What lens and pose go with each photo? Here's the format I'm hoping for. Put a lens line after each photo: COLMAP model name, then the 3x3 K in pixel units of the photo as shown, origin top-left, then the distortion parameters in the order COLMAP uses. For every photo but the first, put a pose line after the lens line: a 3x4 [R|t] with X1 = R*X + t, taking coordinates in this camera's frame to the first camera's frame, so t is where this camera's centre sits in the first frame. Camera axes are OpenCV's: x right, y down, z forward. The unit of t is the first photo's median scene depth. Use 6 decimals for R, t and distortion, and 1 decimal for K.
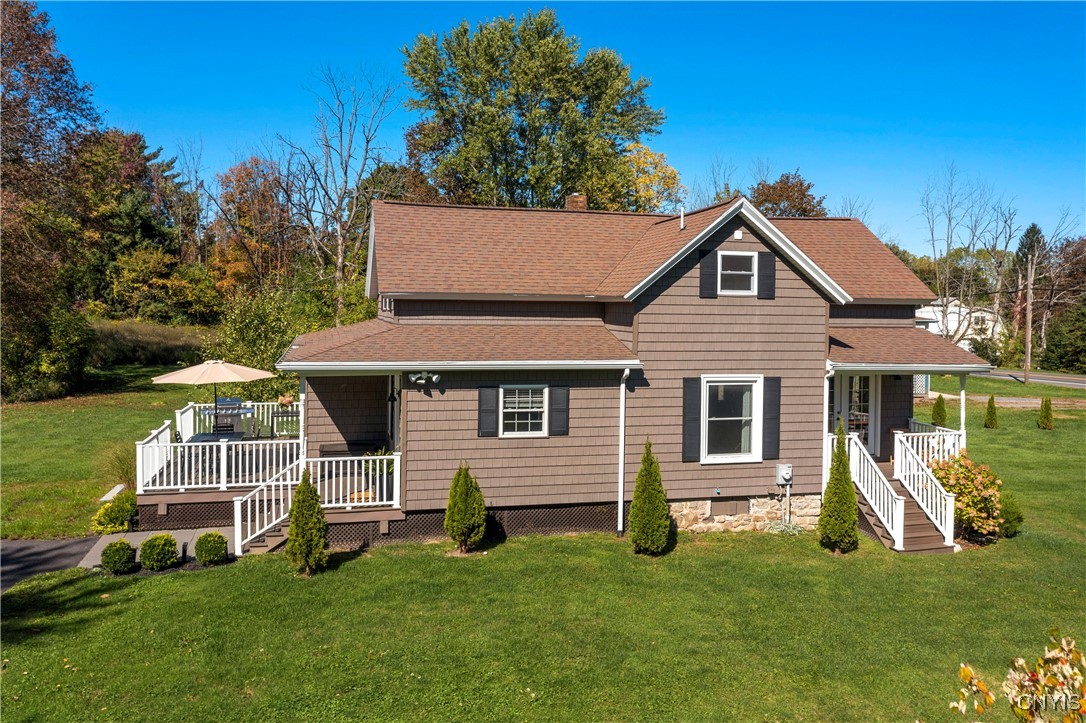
lens RADIAL K [[874.6, 0, 544.6], [0, 874.6, 348.5], [0, 0, 1]] dist [0.000463, 0.001756]
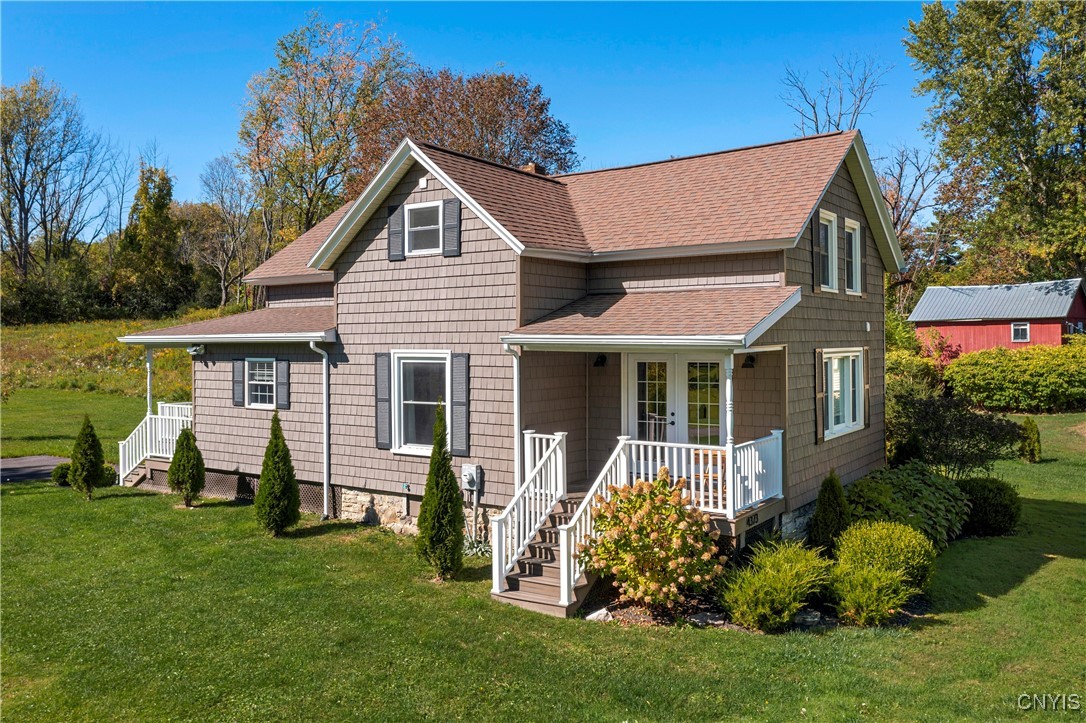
lens RADIAL K [[874.6, 0, 544.6], [0, 874.6, 348.5], [0, 0, 1]] dist [0.000463, 0.001756]
pose [[0.656332, -0.010360, -0.754401, 0.936987], [-0.020111, 0.999310, -0.031220, 0.053039], [0.754204, 0.035663, 0.655671, 0.545737]]
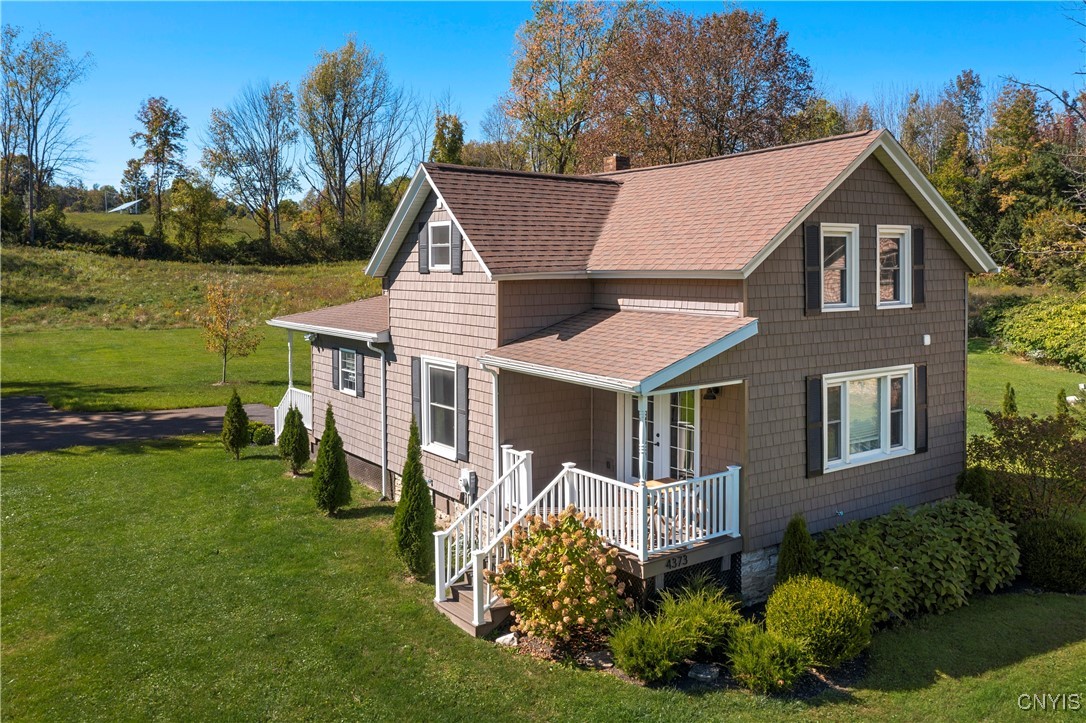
lens RADIAL K [[887.3, 0, 543.5], [0, 887.3, 301.4], [0, 0, 1]] dist [-0.004556, 0.002289]
pose [[0.356334, 0.023252, -0.934069, 1.124597], [-0.033785, 0.999357, 0.011989, -0.043887], [0.933748, 0.027286, 0.356890, 0.780653]]
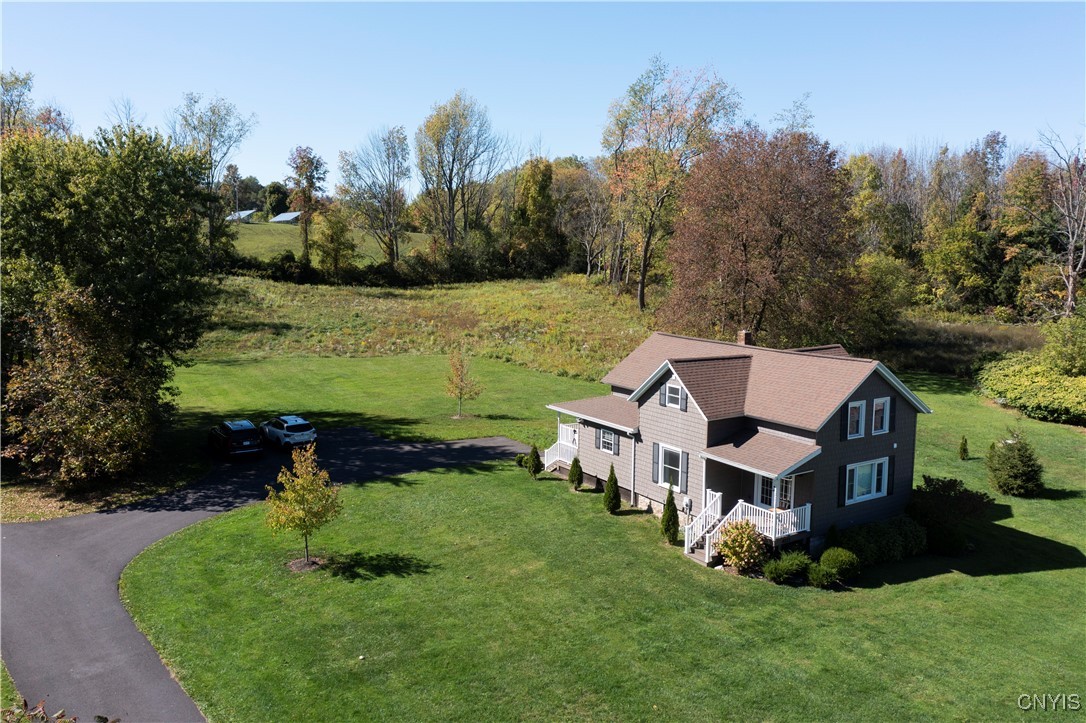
lens RADIAL K [[845.0, 0, 545.2], [0, 845.0, 365.7], [0, 0, 1]] dist [-0.007390, 0.002325]
pose [[0.311090, 0.119192, -0.942877, 1.942416], [-0.044870, 0.992840, 0.110704, -0.356355], [0.949321, 0.007868, 0.314211, 0.123668]]
